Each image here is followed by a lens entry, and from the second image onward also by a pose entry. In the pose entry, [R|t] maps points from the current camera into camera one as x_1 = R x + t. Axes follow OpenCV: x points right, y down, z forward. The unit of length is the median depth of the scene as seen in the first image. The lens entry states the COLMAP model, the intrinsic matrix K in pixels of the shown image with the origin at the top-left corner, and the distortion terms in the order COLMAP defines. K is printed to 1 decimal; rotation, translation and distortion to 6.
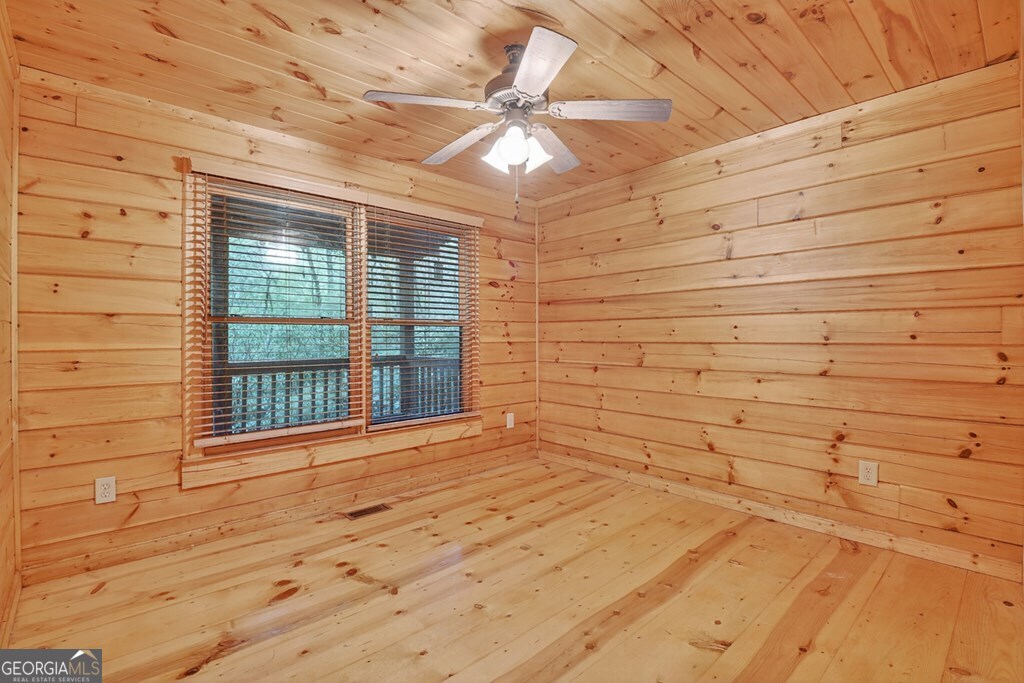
lens RADIAL K [[473.0, 0, 509.8], [0, 473.0, 336.2], [0, 0, 1]] dist [-0.000526, -0.000303]
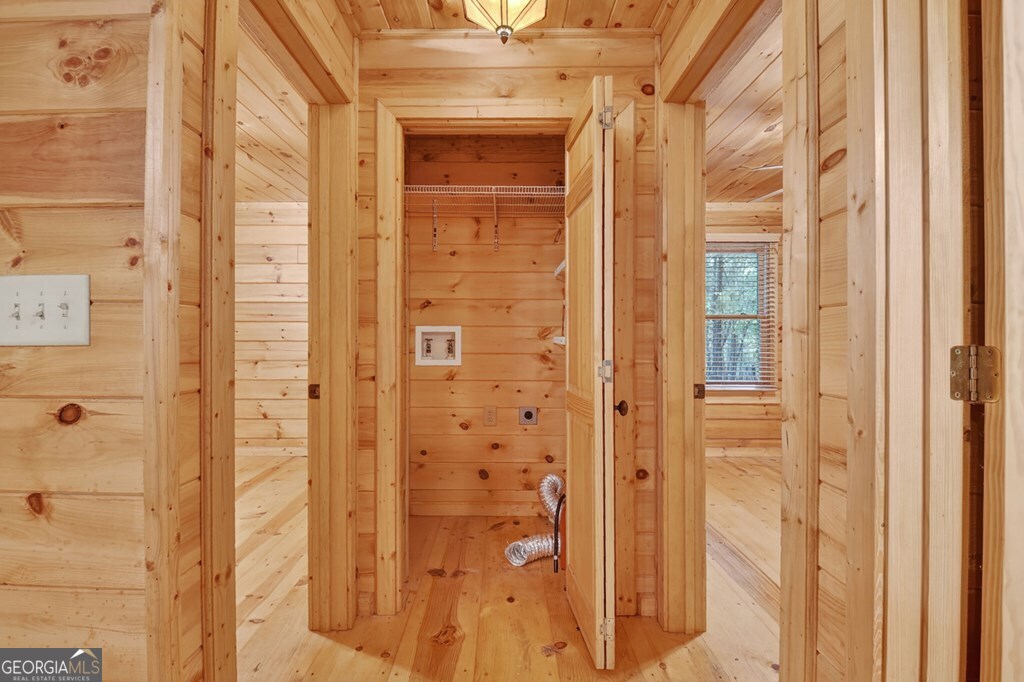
lens RADIAL K [[473.0, 0, 509.7], [0, 473.0, 338.7], [0, 0, 1]] dist [-0.000526, -0.000303]
pose [[0.668816, 0.007237, 0.743393, -0.134285], [-0.006447, 0.999971, -0.003934, 0.008610], [-0.743400, -0.002161, 0.668843, -0.482868]]
